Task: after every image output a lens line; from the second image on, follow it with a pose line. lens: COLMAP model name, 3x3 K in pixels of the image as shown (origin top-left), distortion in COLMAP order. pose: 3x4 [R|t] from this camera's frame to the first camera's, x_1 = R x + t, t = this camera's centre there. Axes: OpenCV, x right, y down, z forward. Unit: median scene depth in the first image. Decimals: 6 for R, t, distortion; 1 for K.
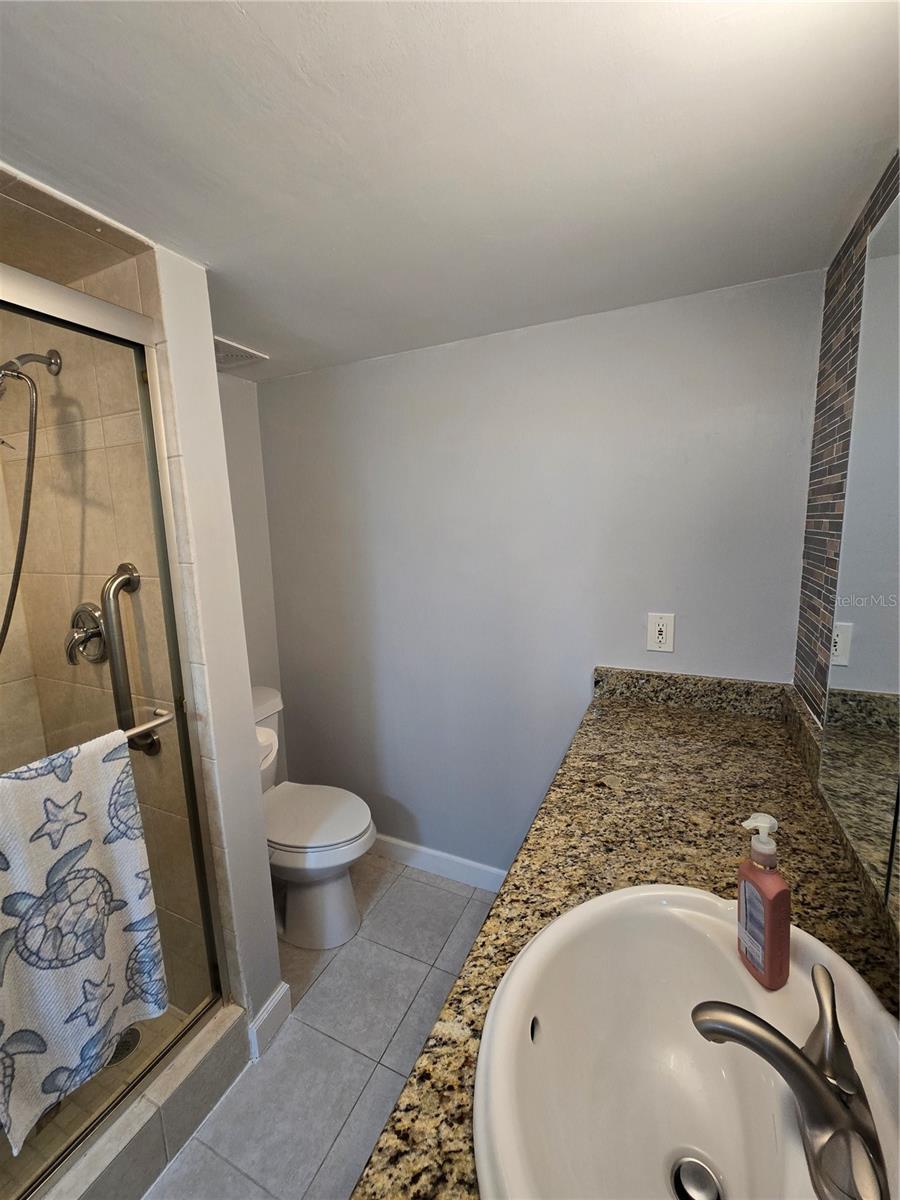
lens RADIAL K [[486.3, 0, 442.5], [0, 486.3, 595.6], [0, 0, 1]] dist [0.001041, 0.000097]
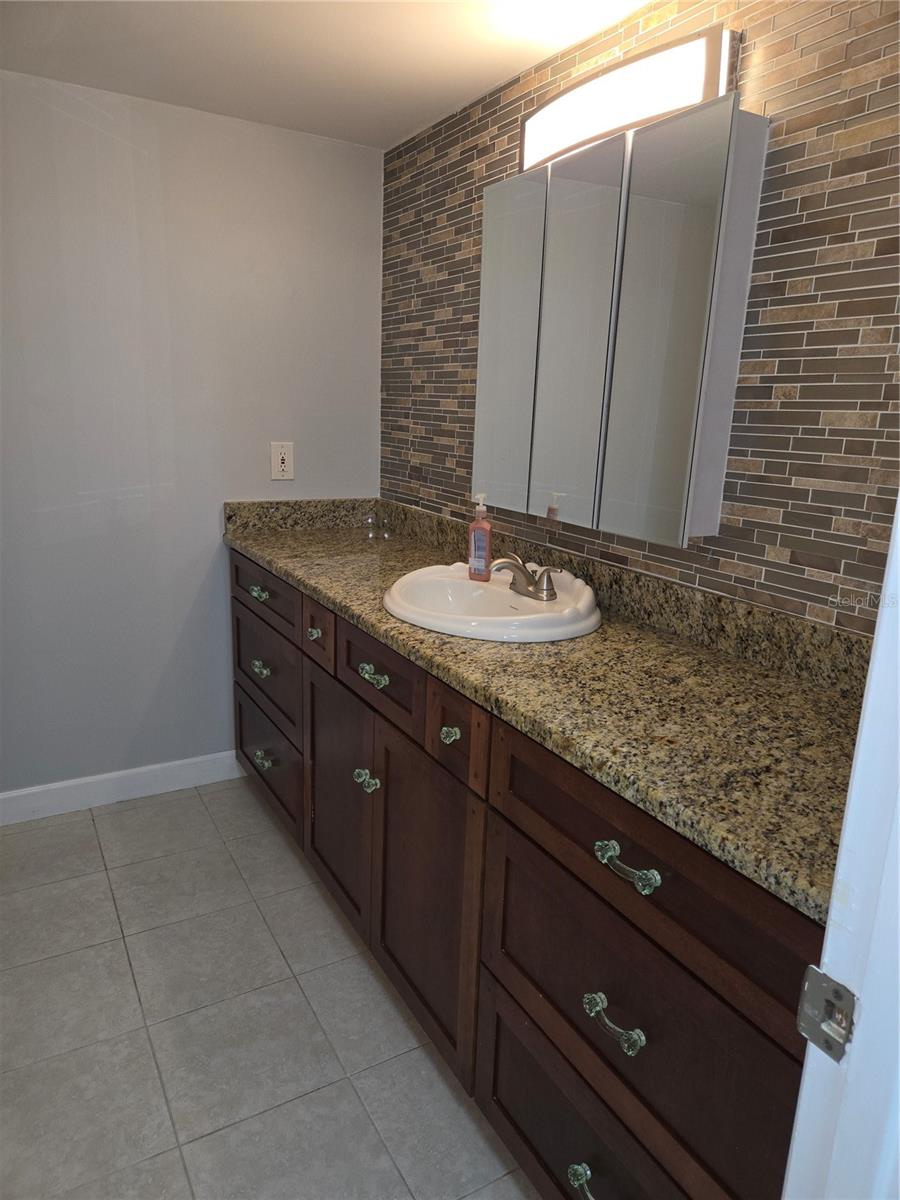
lens RADIAL K [[793.0, 0, 452.6], [0, 793.0, 608.8], [0, 0, 1]] dist [0.042831, -0.048602]
pose [[0.561634, -0.153749, 0.812975, -0.954680], [0.065150, 0.987750, 0.141794, 0.207557], [-0.824817, -0.026670, 0.564771, -0.334488]]
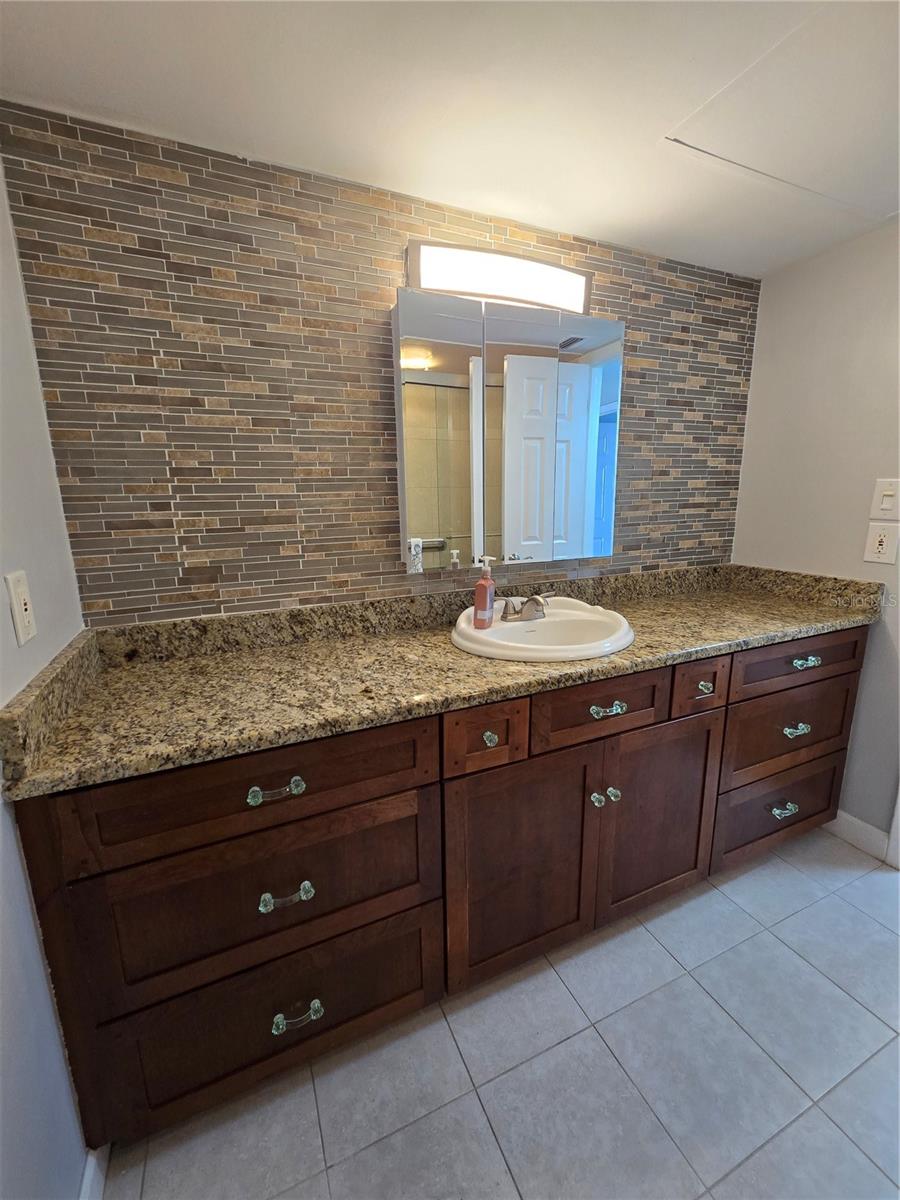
lens RADIAL K [[496.8, 0, 451.2], [0, 496.8, 595.3], [0, 0, 1]] dist [0.001286, 0.000351]
pose [[-0.764356, -0.095375, 0.637702, -0.356775], [0.130337, 0.945731, 0.297667, -0.053704], [-0.631485, 0.310639, -0.710444, 1.325789]]
